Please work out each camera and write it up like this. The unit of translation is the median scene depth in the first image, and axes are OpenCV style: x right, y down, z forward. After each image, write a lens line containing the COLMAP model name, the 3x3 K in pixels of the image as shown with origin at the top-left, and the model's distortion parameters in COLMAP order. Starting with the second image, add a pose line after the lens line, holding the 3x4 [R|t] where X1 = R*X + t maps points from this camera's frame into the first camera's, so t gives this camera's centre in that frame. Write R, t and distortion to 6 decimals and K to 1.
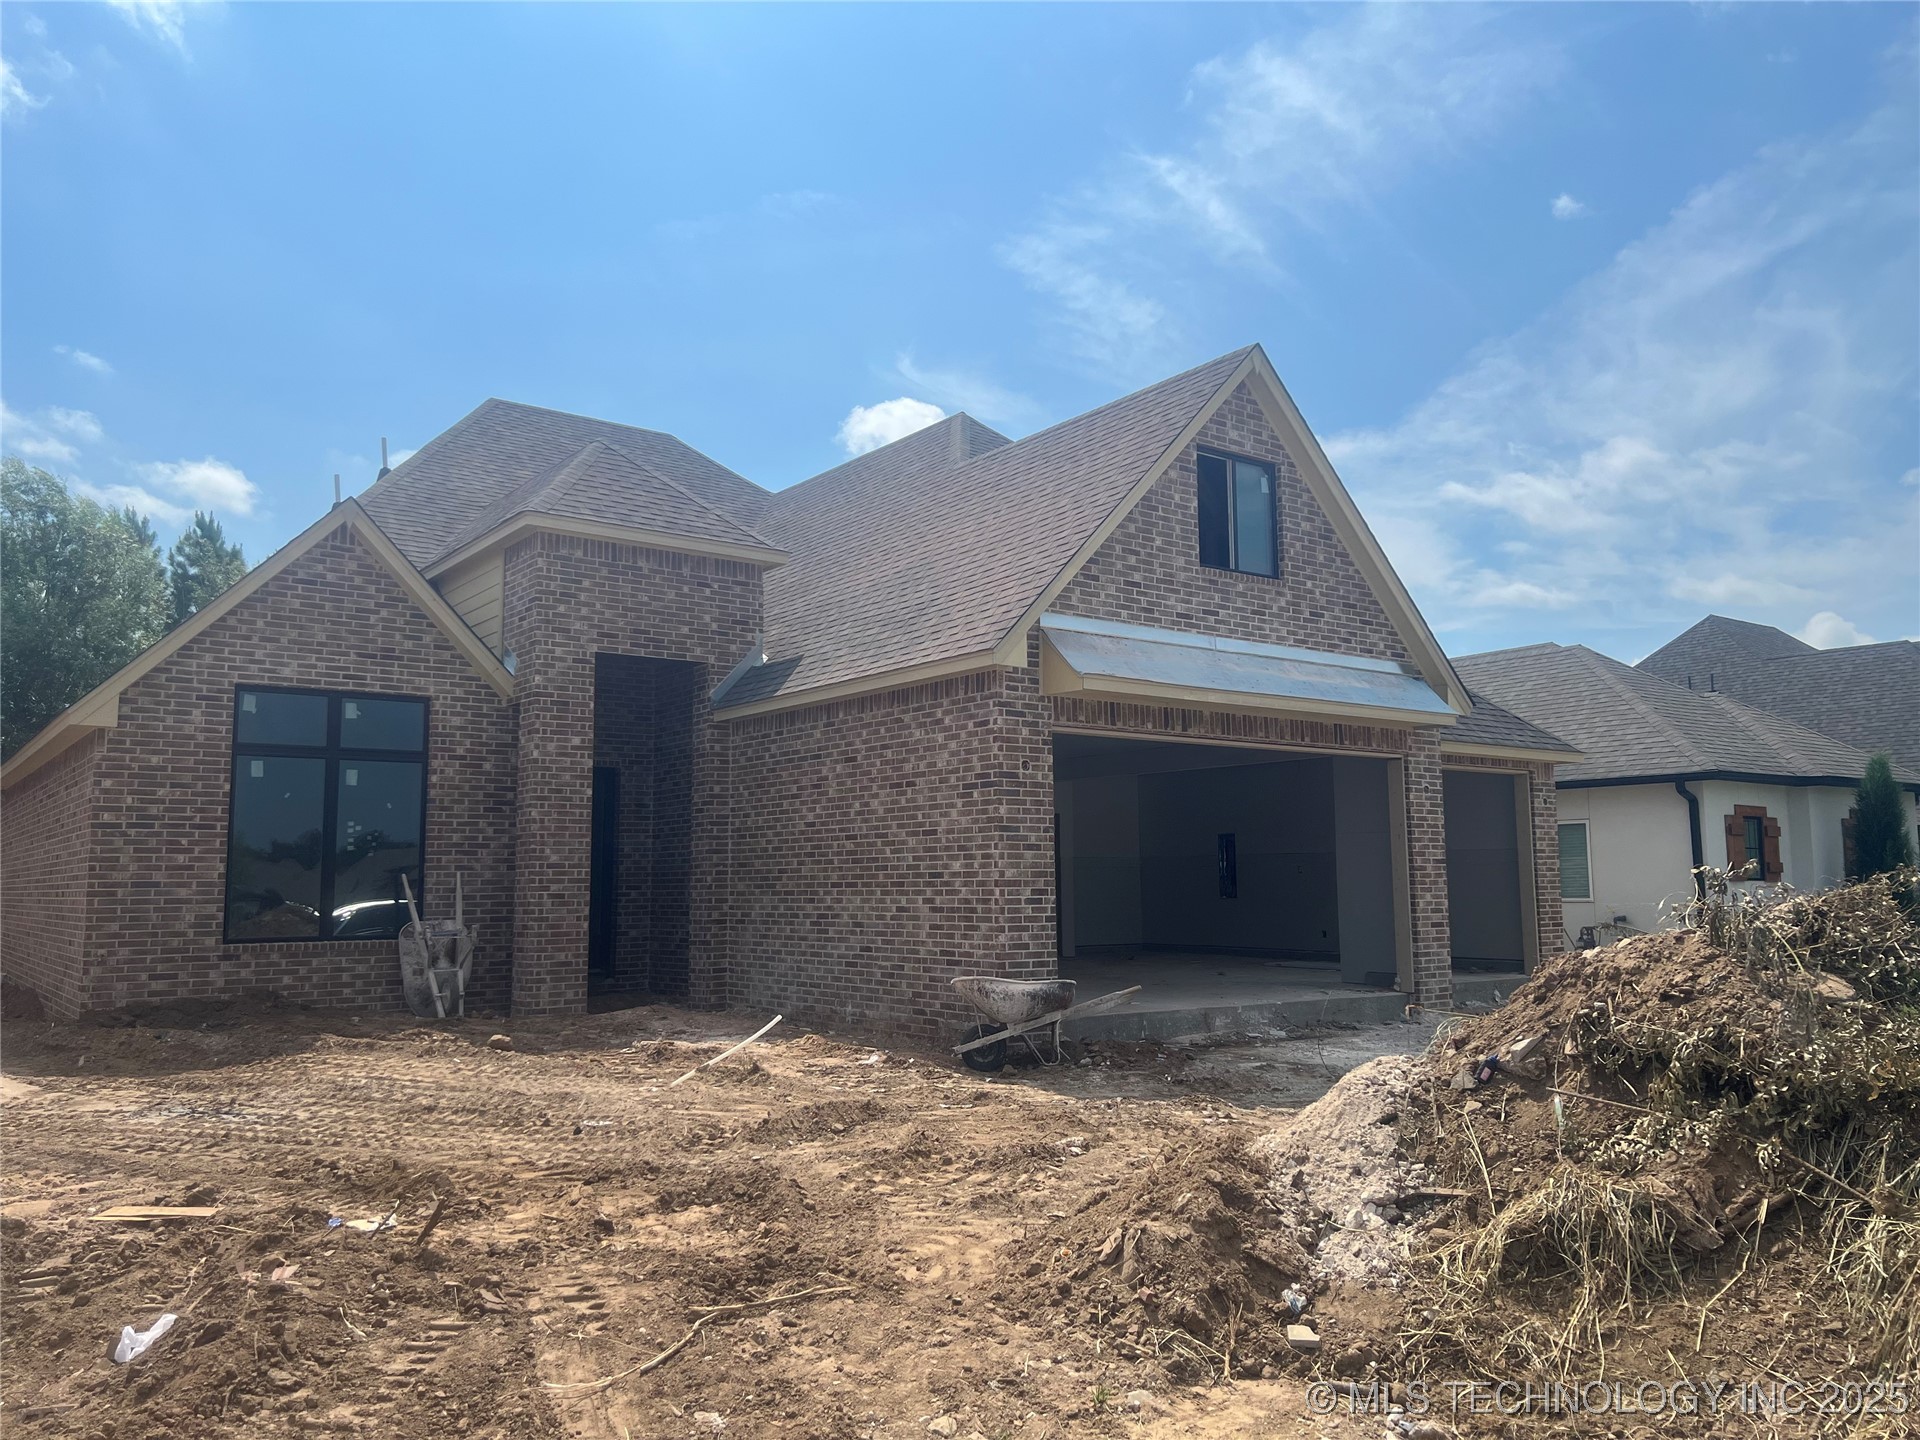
lens RADIAL K [[1467.0, 0, 950.2], [0, 1467.0, 710.7], [0, 0, 1]] dist [0.054394, -0.058112]
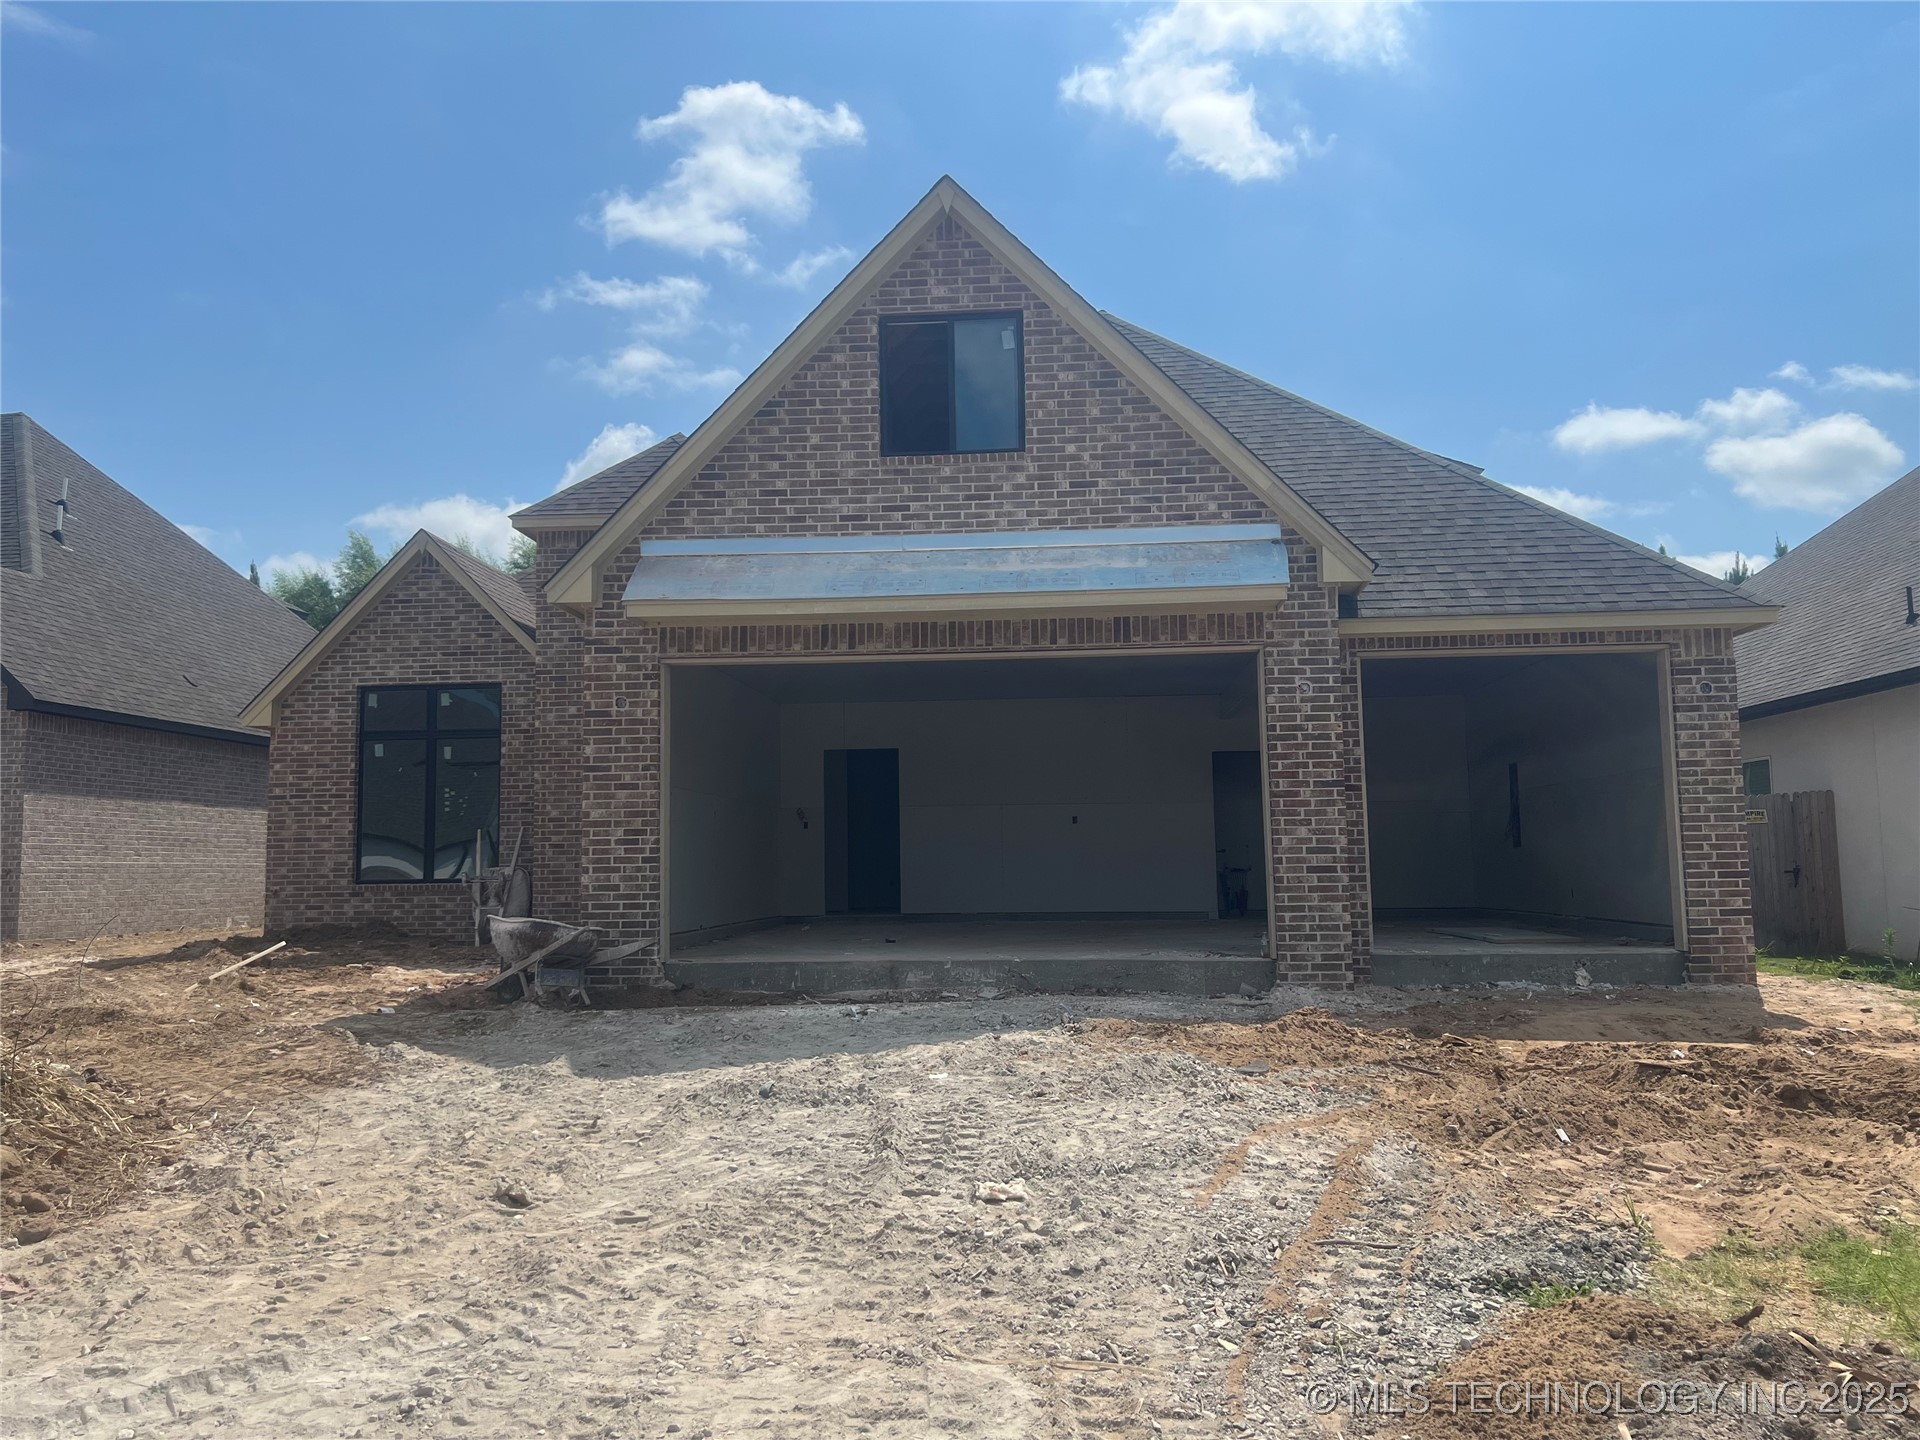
lens RADIAL K [[1428.3, 0, 959.5], [0, 1428.3, 731.2], [0, 0, 1]] dist [0.064366, -0.113740]
pose [[0.755014, -0.065518, -0.652427, 0.733046], [0.086958, 0.996212, 0.000590, 0.065609], [0.649917, -0.057179, 0.757852, 0.373927]]
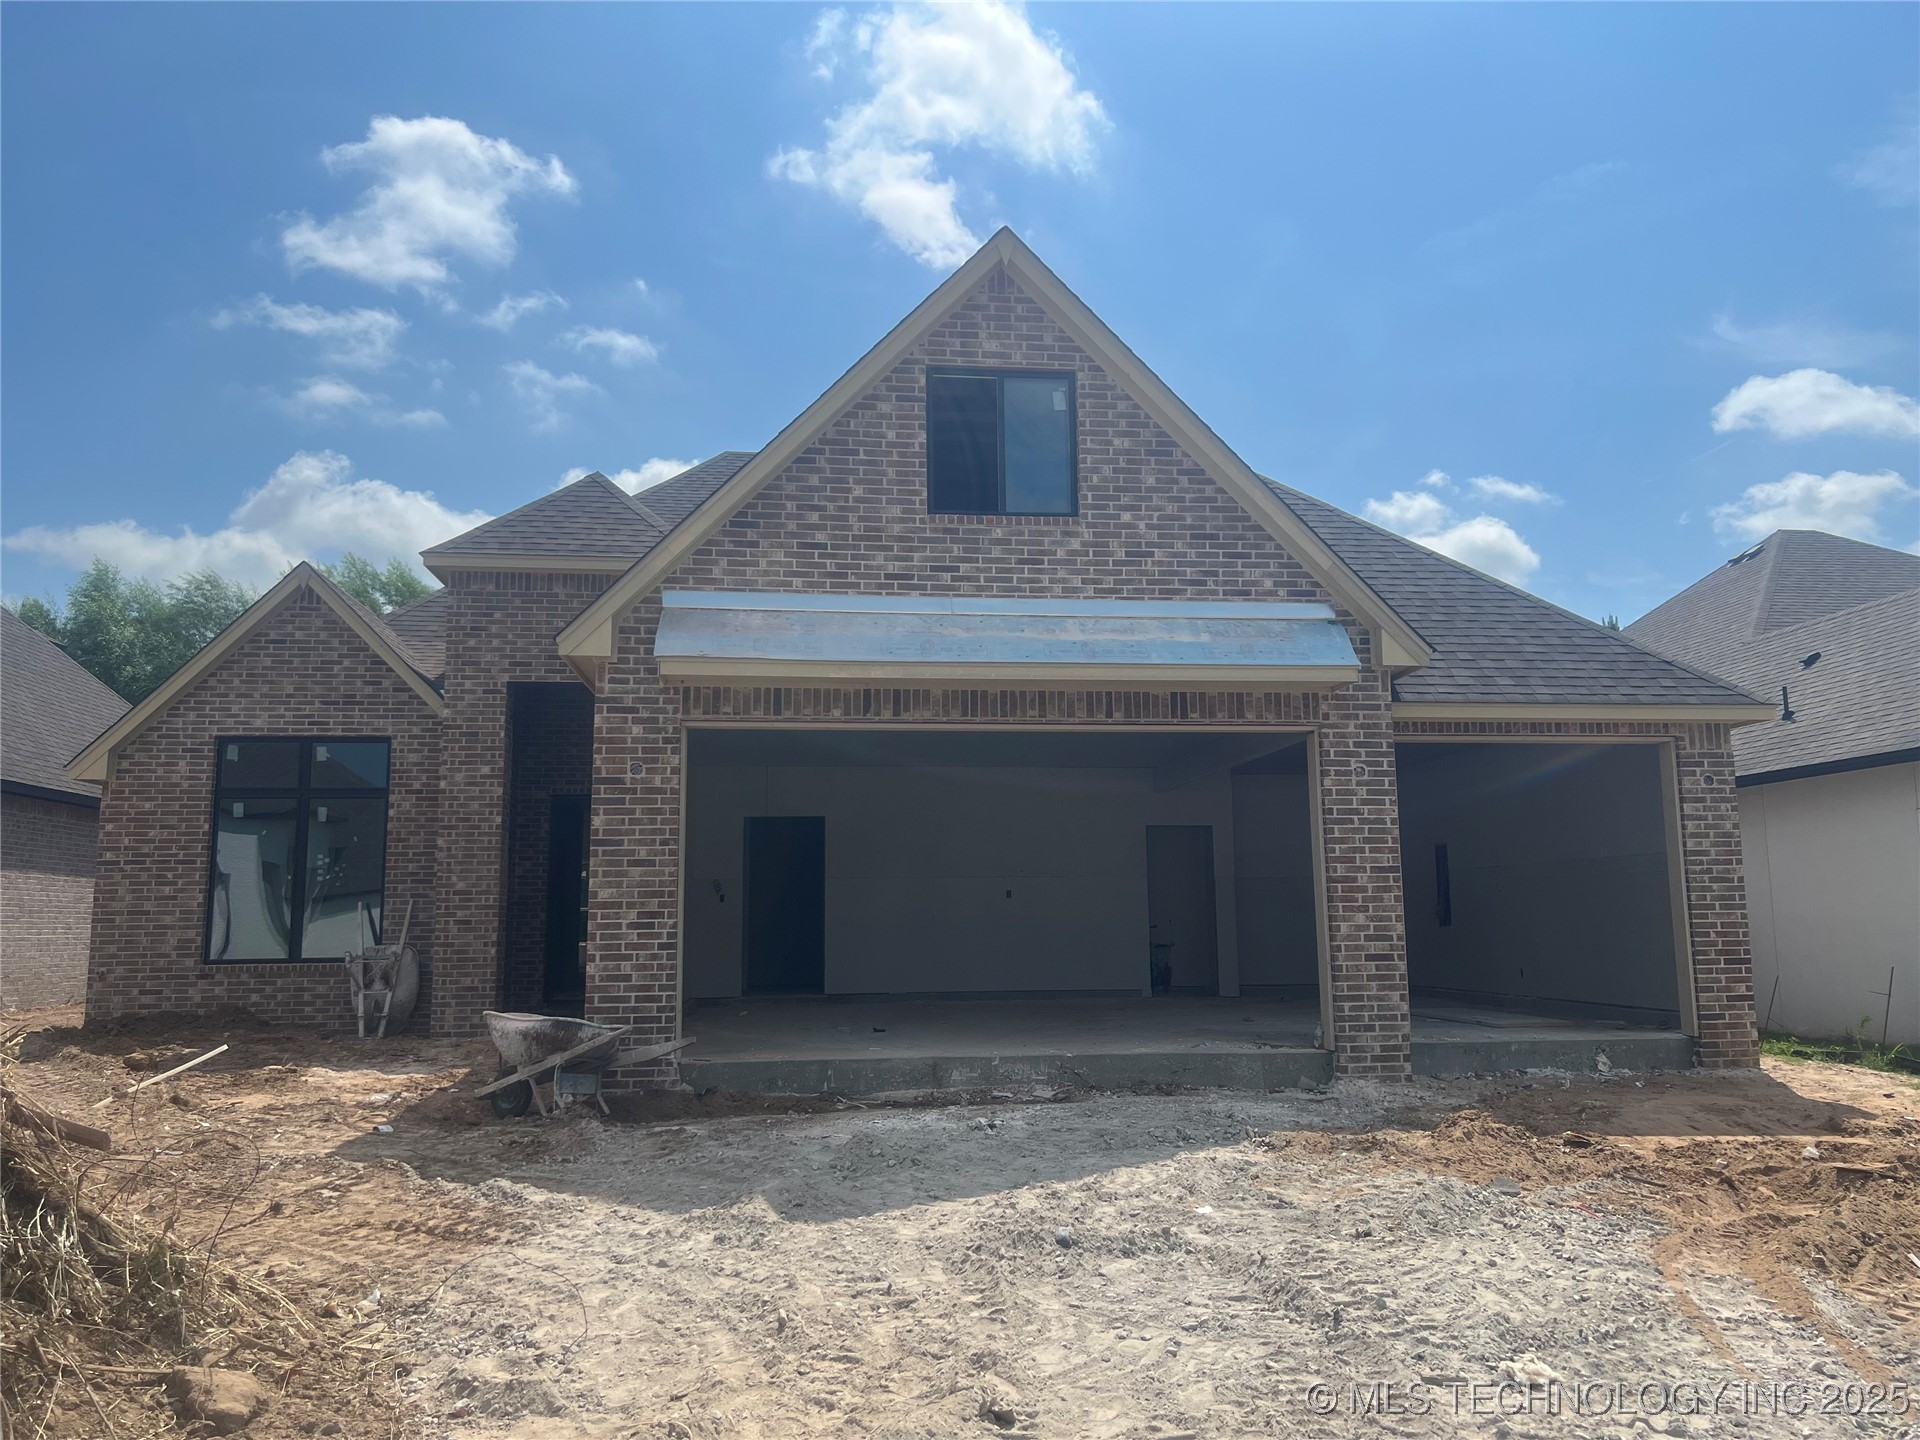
lens RADIAL K [[1430.1, 0, 972.3], [0, 1430.1, 712.7], [0, 0, 1]] dist [0.041837, -0.054591]
pose [[0.867342, -0.075011, -0.492028, 0.563585], [0.064314, 0.997181, -0.038650, 0.043540], [0.493540, 0.001879, 0.869721, 0.316072]]
